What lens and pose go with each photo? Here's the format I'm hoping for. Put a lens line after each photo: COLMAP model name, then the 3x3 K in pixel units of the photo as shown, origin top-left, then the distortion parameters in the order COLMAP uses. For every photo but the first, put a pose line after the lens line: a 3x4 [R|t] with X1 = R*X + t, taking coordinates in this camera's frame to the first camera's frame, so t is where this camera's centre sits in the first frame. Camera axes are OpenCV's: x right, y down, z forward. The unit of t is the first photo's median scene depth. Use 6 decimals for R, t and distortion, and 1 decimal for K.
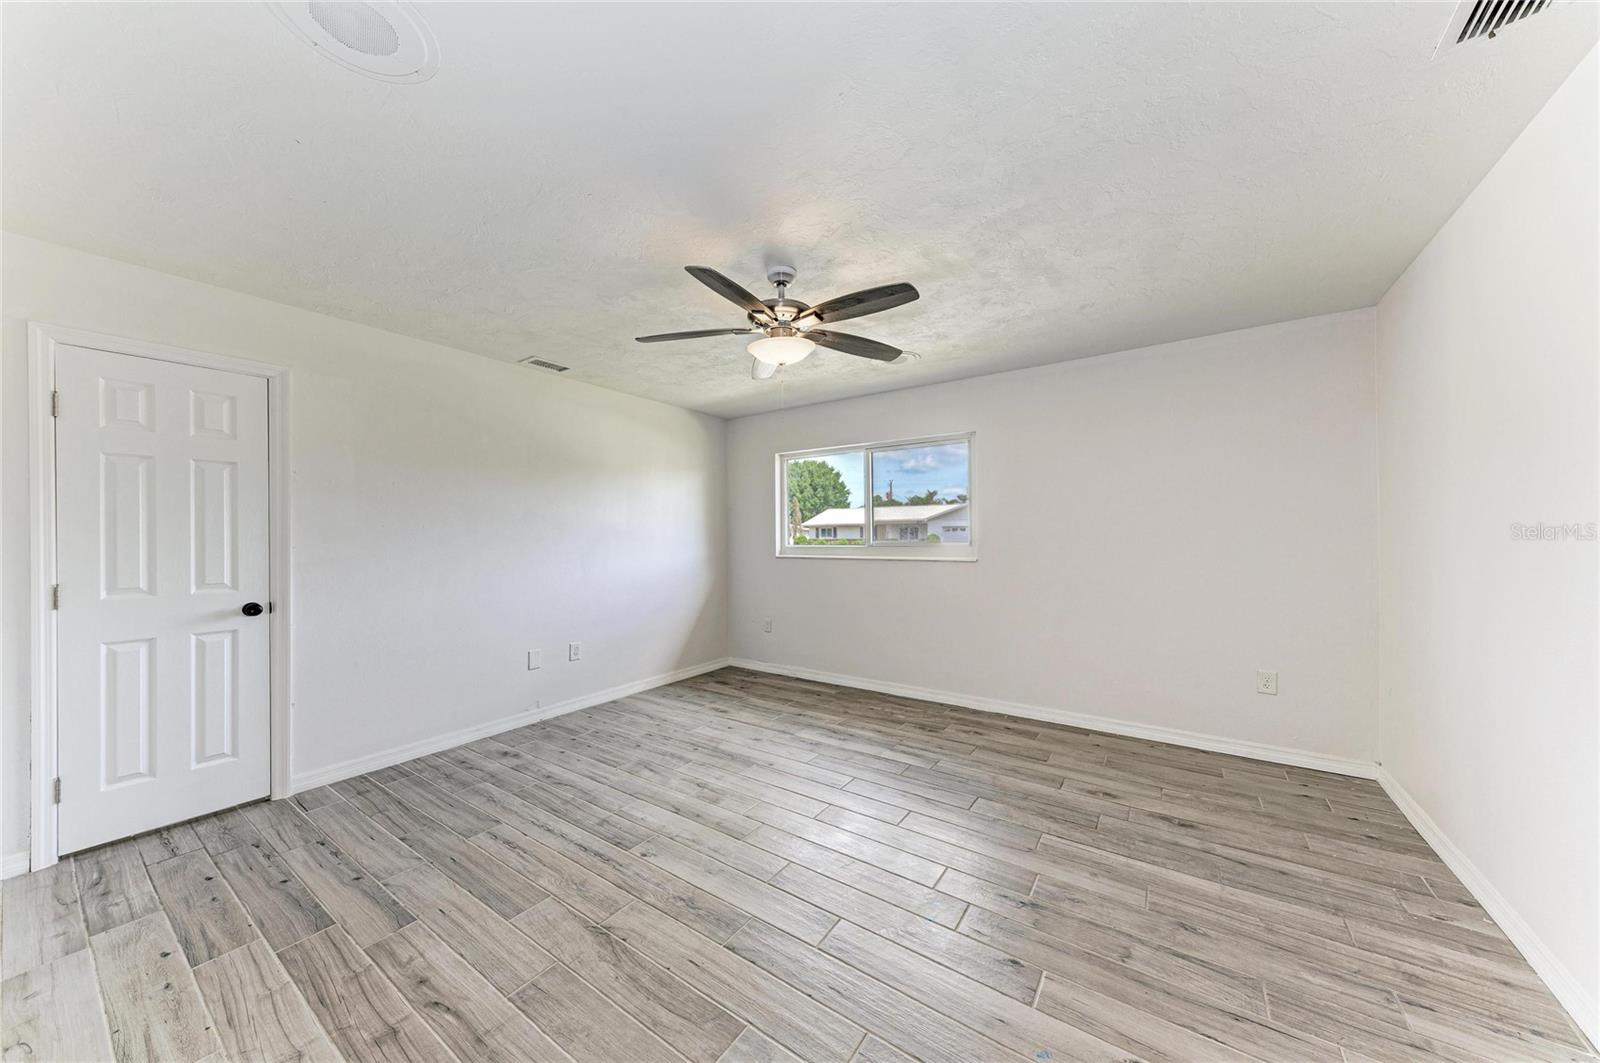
lens RADIAL K [[541.5, 0, 799.9], [0, 541.5, 529.4], [0, 0, 1]] dist [0.019515, -0.004560]
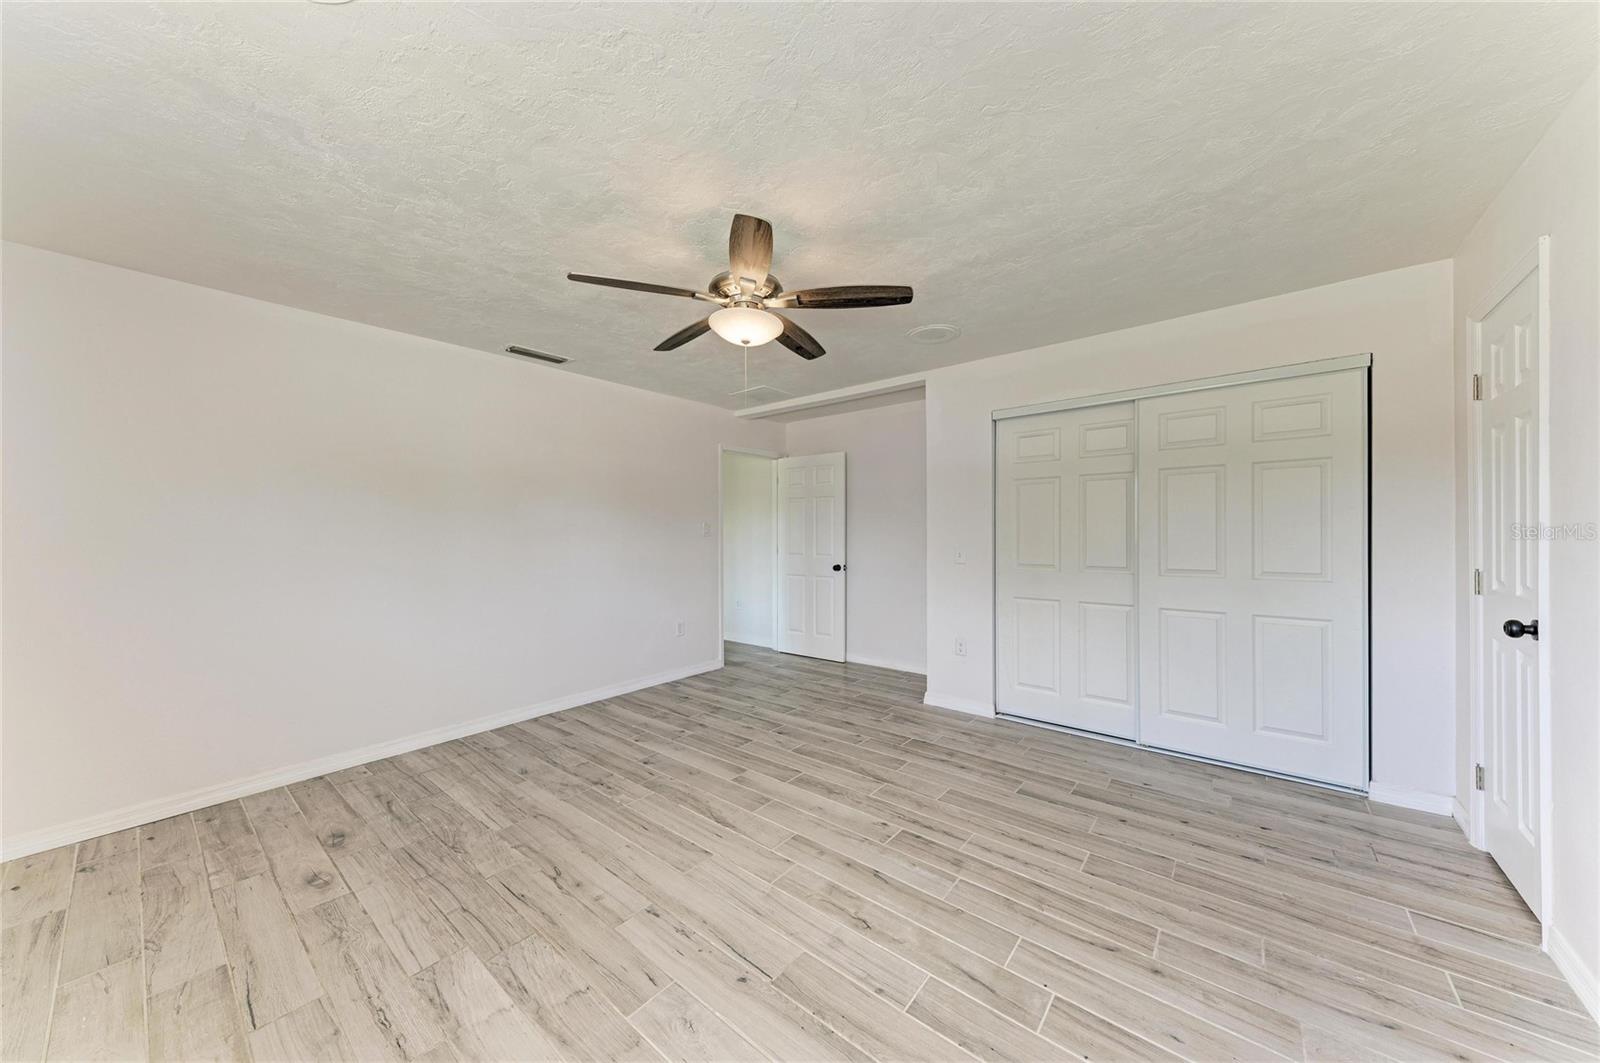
lens RADIAL K [[541.5, 0, 798.6], [0, 541.5, 534.3], [0, 0, 1]] dist [0.019515, -0.004560]
pose [[-0.996764, 0.013841, 0.079187, -0.175552], [0.013023, 0.999856, -0.010837, 0.025968], [-0.079325, -0.009771, -0.996801, 1.755248]]
